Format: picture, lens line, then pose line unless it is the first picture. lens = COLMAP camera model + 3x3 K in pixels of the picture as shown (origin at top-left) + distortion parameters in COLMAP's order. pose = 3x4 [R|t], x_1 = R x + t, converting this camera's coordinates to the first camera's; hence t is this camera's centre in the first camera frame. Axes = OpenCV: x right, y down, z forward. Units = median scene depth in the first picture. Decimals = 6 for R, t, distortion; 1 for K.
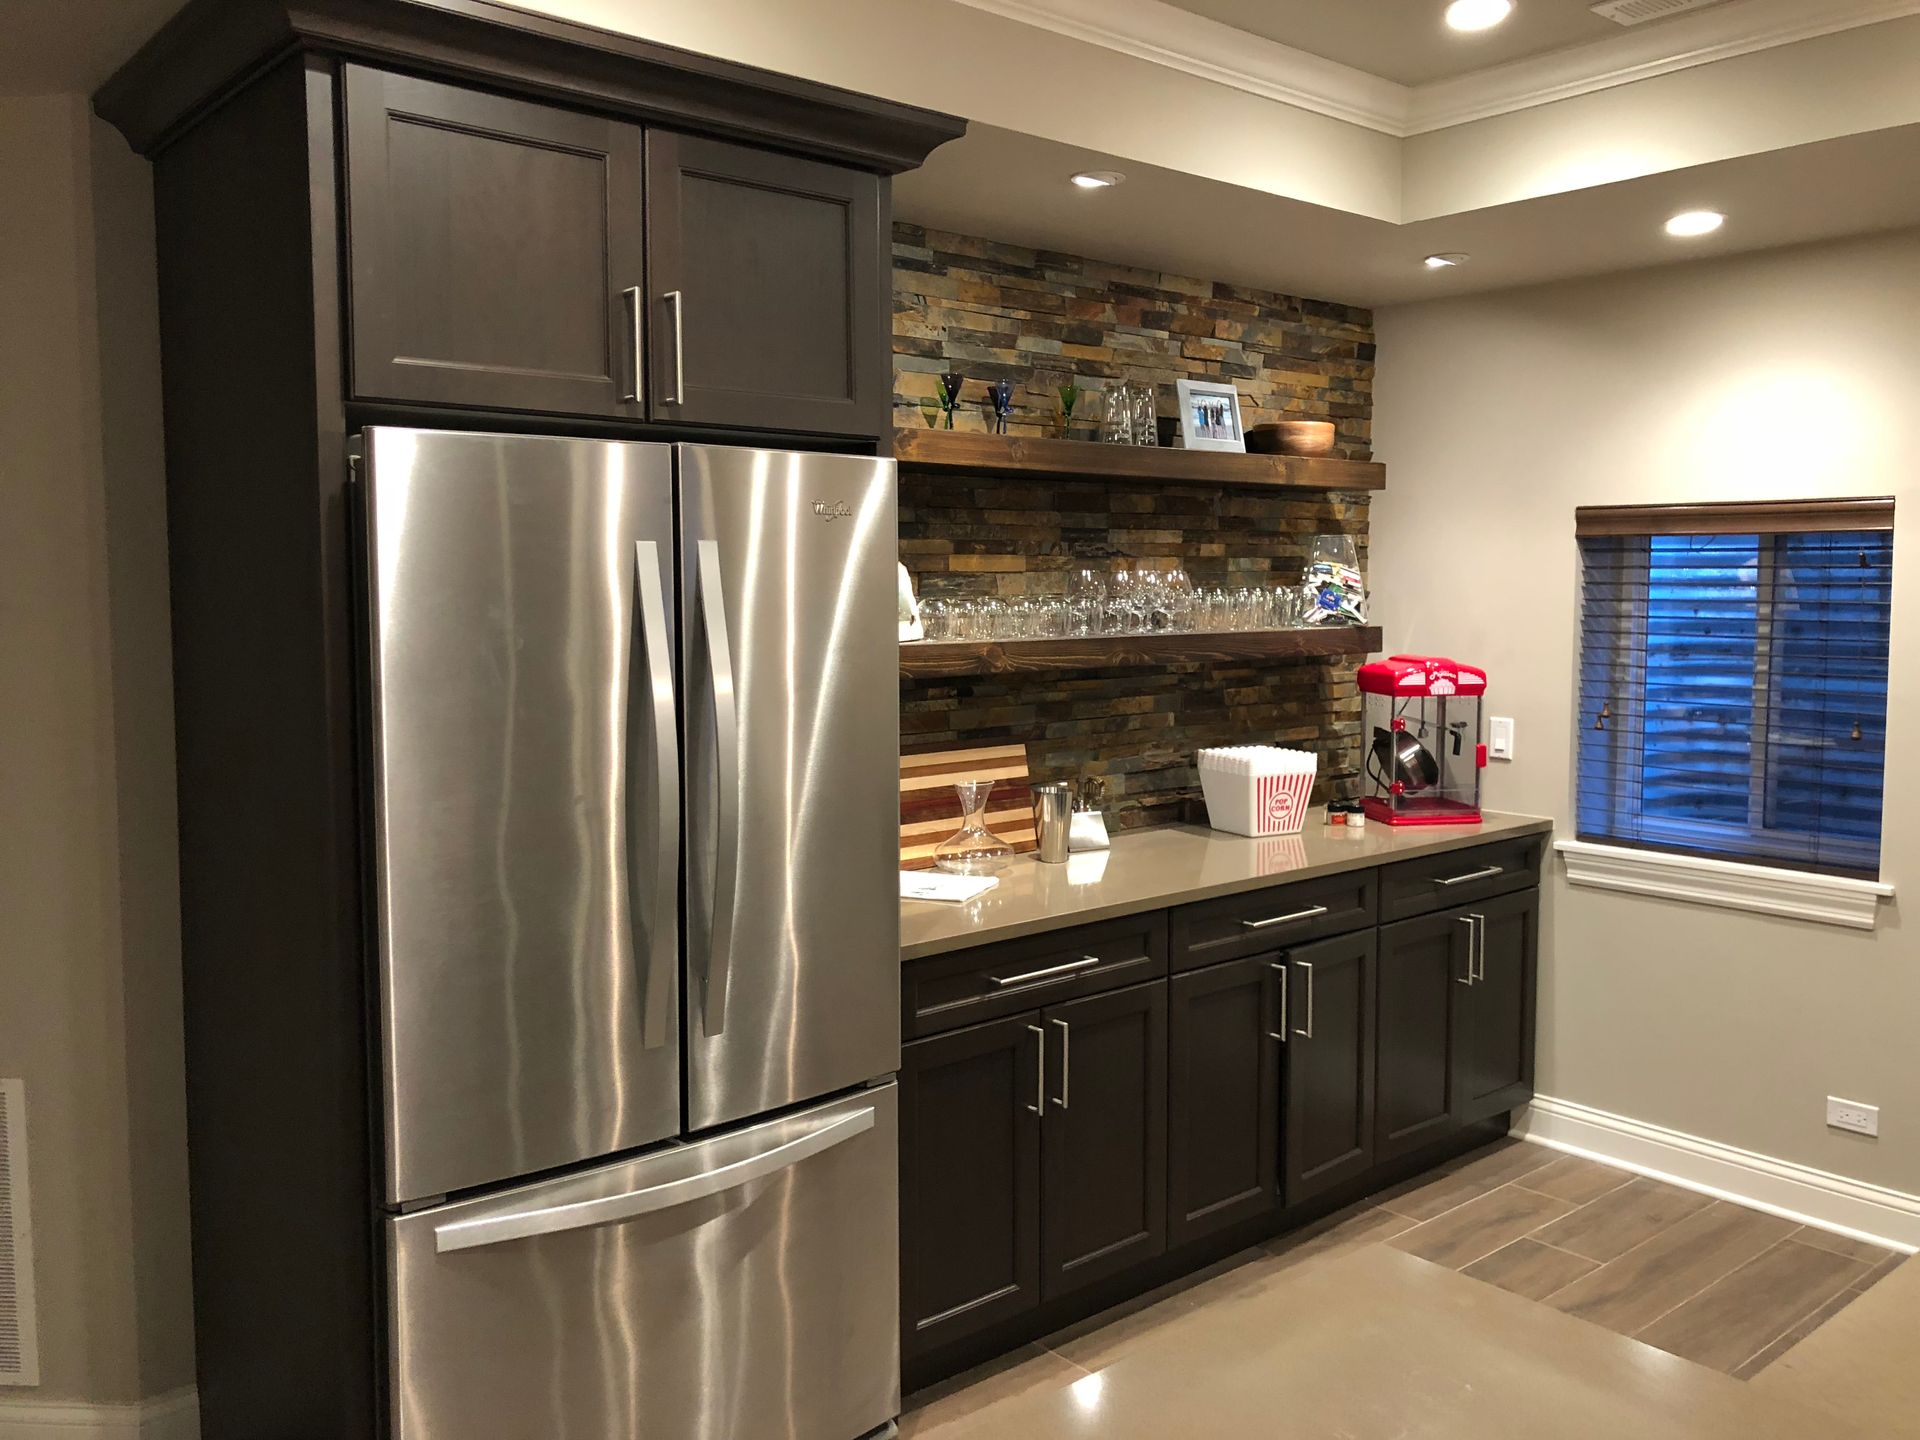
lens RADIAL K [[1567.9, 0, 953.4], [0, 1567.9, 717.9], [0, 0, 1]] dist [0.028364, -0.033335]
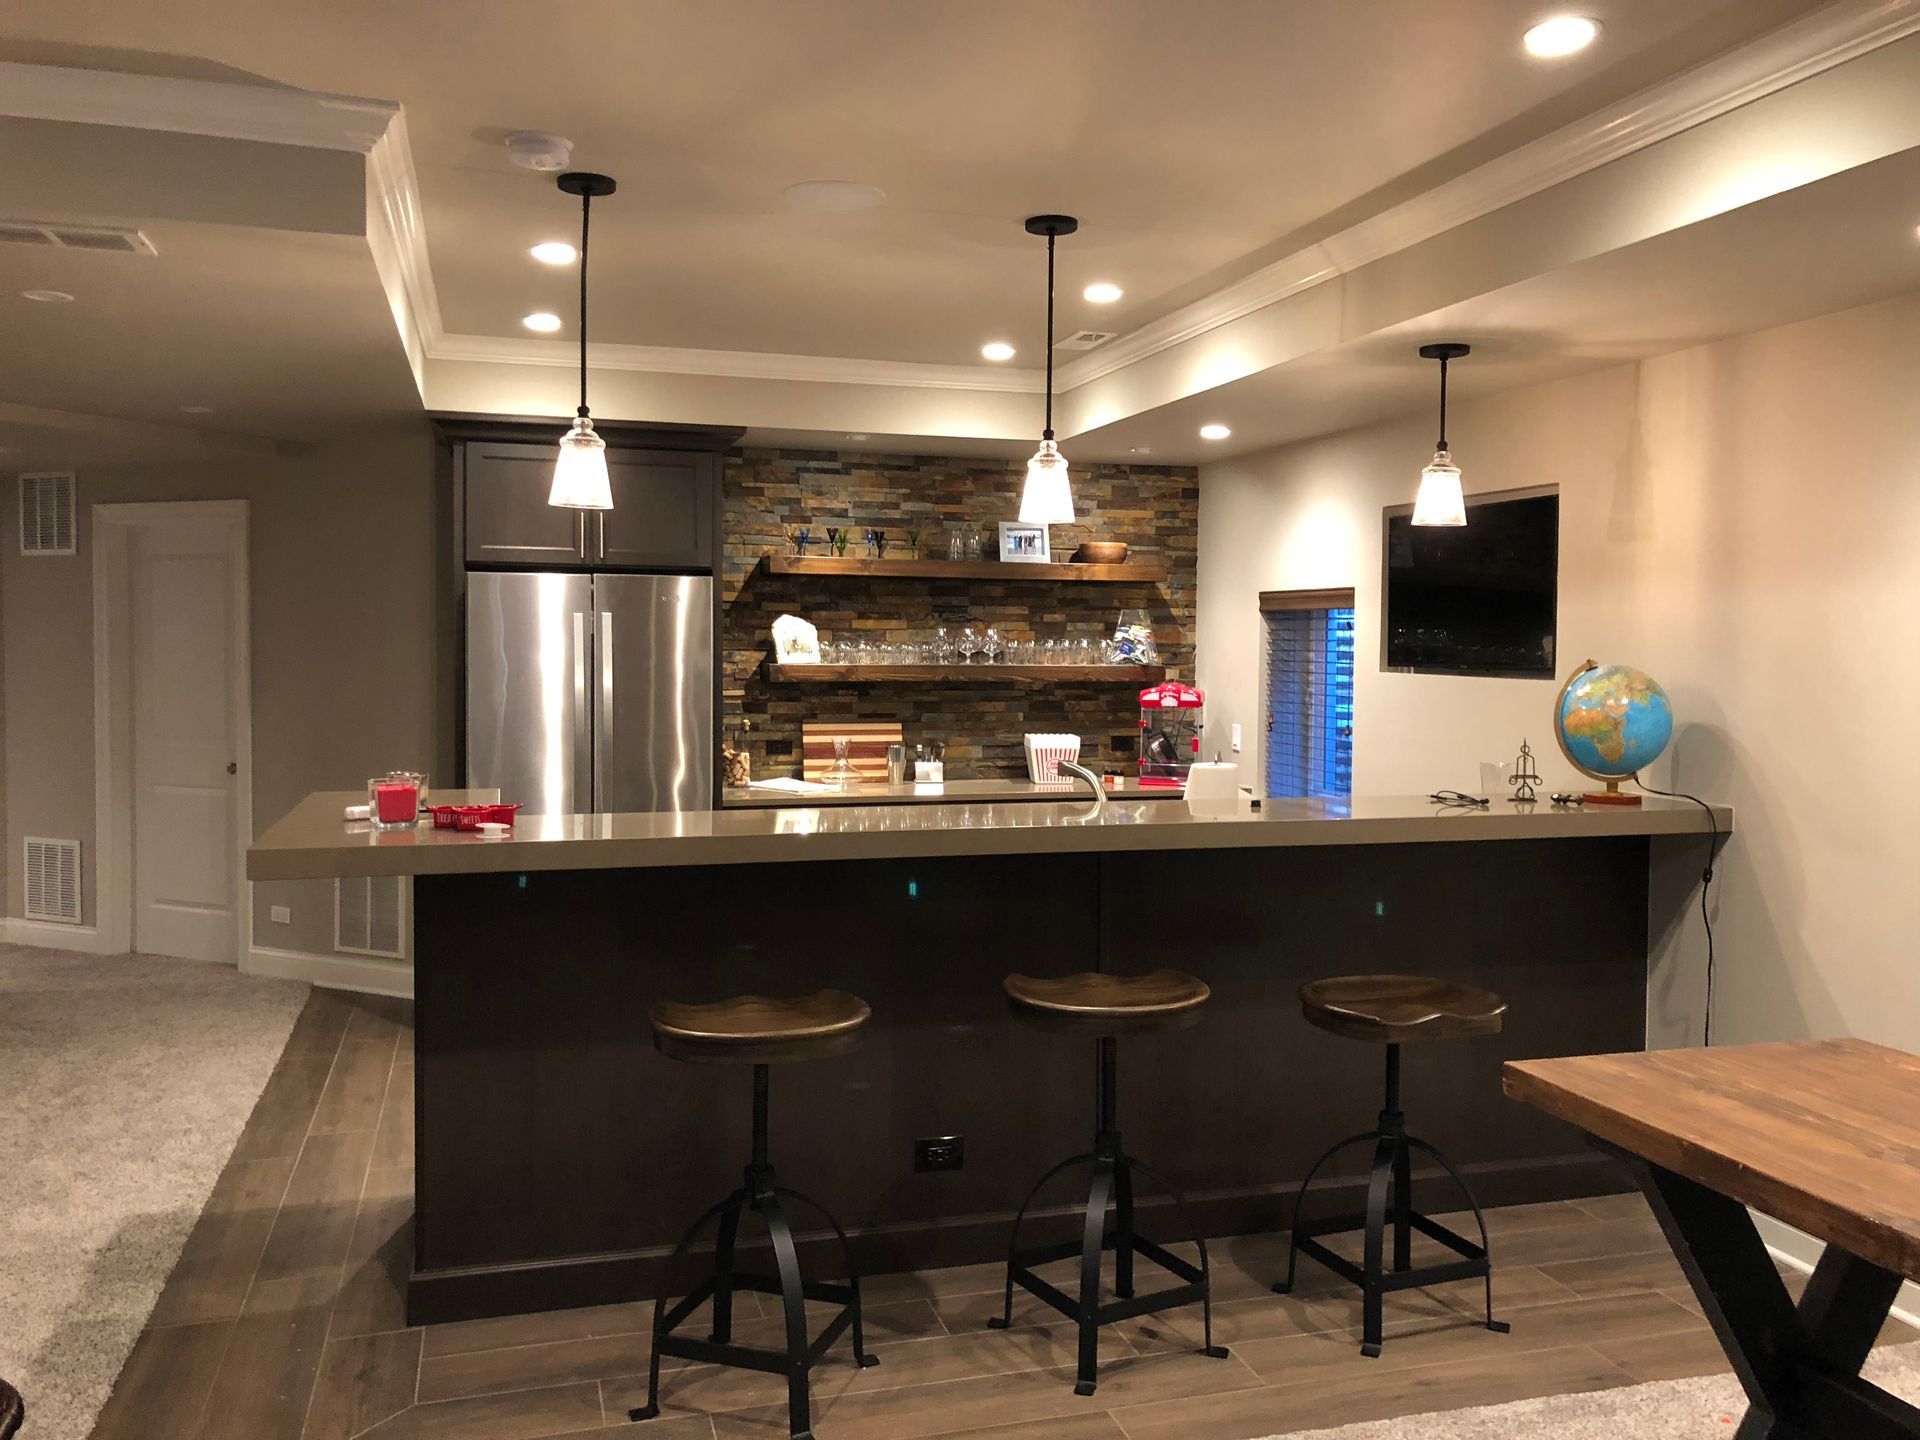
lens RADIAL K [[1567.9, 0, 962.0], [0, 1567.9, 705.7], [0, 0, 1]] dist [0.028364, -0.033335]
pose [[0.910123, 0.027105, -0.413451, 0.826421], [-0.047125, 0.998155, -0.038299, 0.059919], [0.411650, 0.054340, 0.909721, -0.603349]]
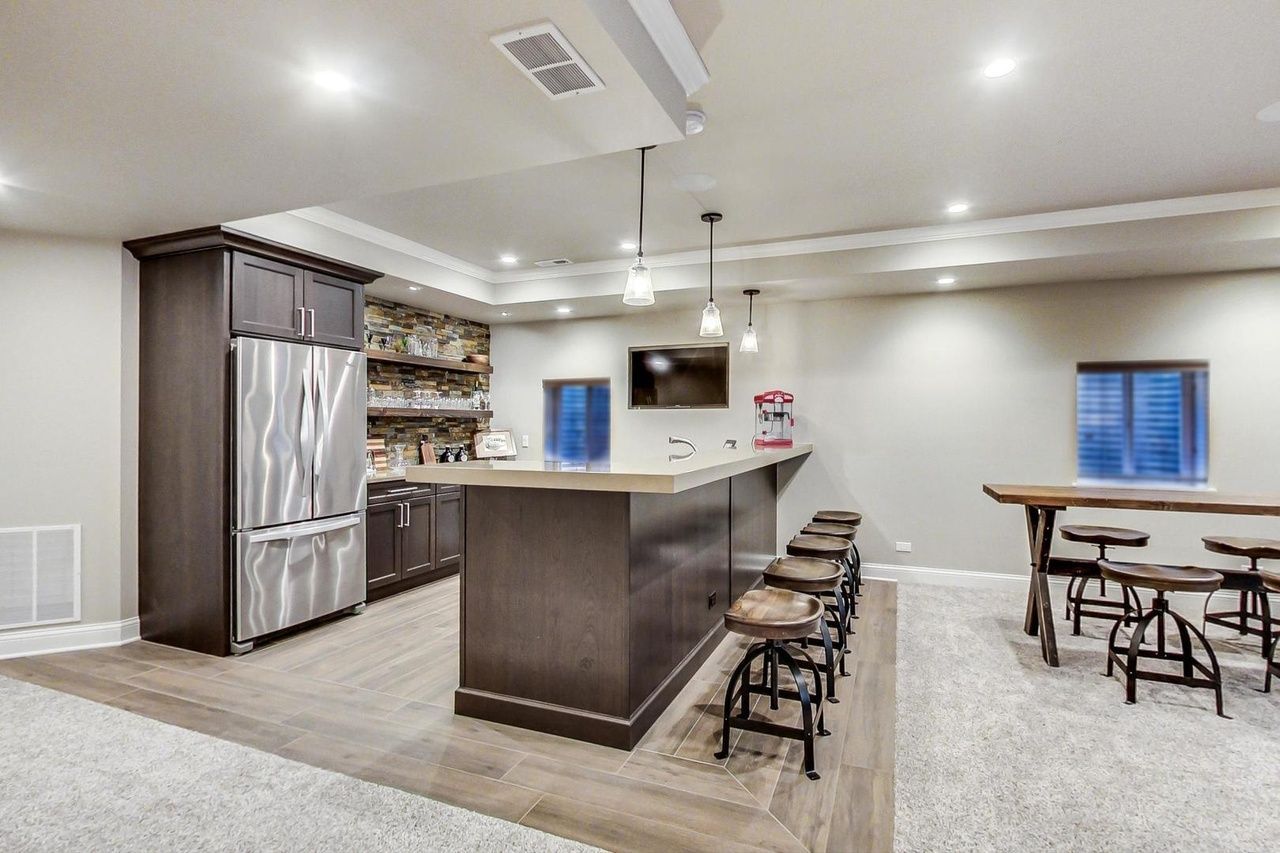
lens RADIAL K [[632.9, 0, 645.5], [0, 632.9, 423.5], [0, 0, 1]] dist [-0.013503, -0.000282]
pose [[0.887524, 0.003071, 0.460751, -0.097362], [0.040782, 0.995530, -0.085192, 0.121412], [-0.458953, 0.094400, 0.883431, -0.496304]]
